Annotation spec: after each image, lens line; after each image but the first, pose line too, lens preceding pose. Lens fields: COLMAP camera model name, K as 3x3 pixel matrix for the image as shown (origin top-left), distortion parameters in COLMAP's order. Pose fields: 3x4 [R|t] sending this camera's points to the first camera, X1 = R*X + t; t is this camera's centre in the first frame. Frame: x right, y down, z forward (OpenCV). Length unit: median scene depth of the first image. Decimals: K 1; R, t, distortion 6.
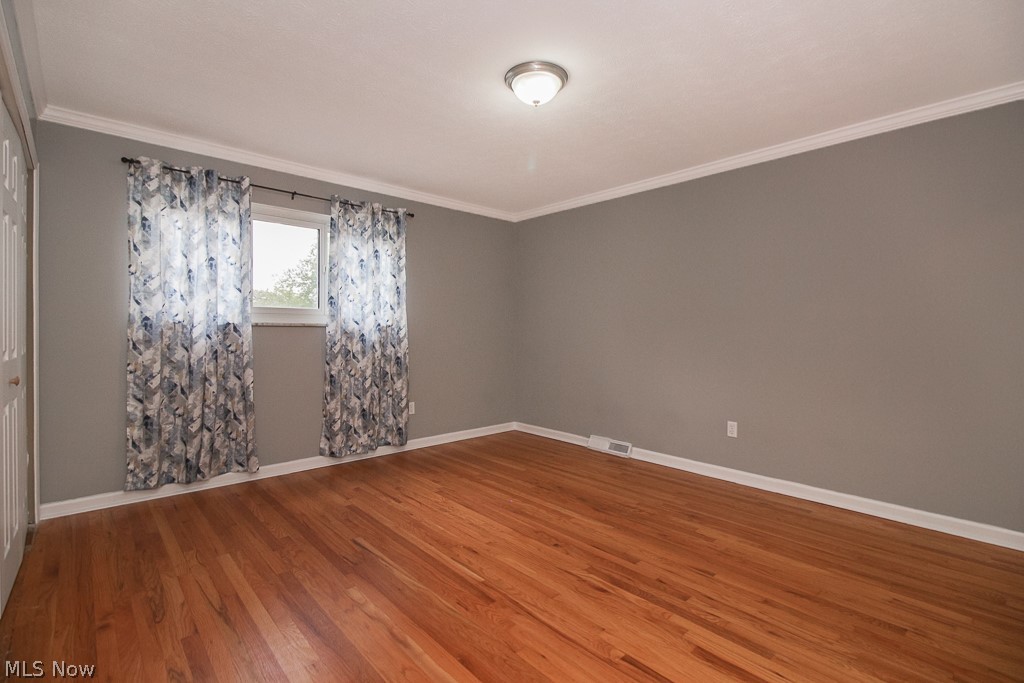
lens RADIAL K [[477.3, 0, 512.0], [0, 477.3, 341.5], [0, 0, 1]] dist [-0.000452, -0.000125]
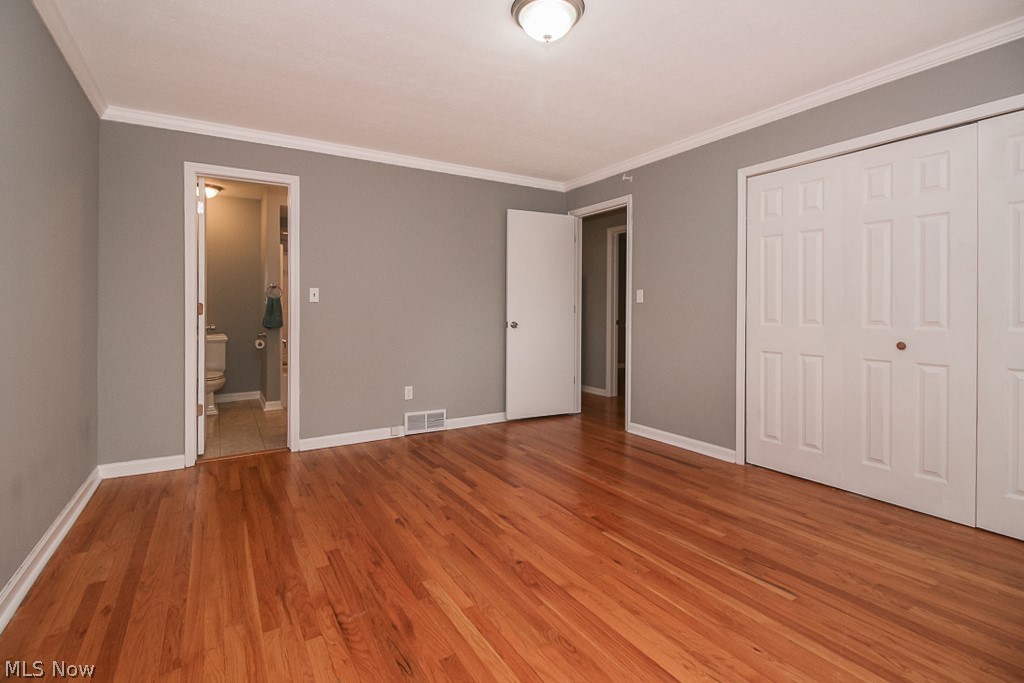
lens RADIAL K [[477.3, 0, 512.0], [0, 477.3, 341.5], [0, 0, 1]] dist [-0.000452, -0.000125]
pose [[-0.983517, -0.013708, 0.180293, -0.044129], [0.001876, 0.996295, 0.085984, -0.026424], [-0.180804, 0.084905, -0.979847, 1.976182]]
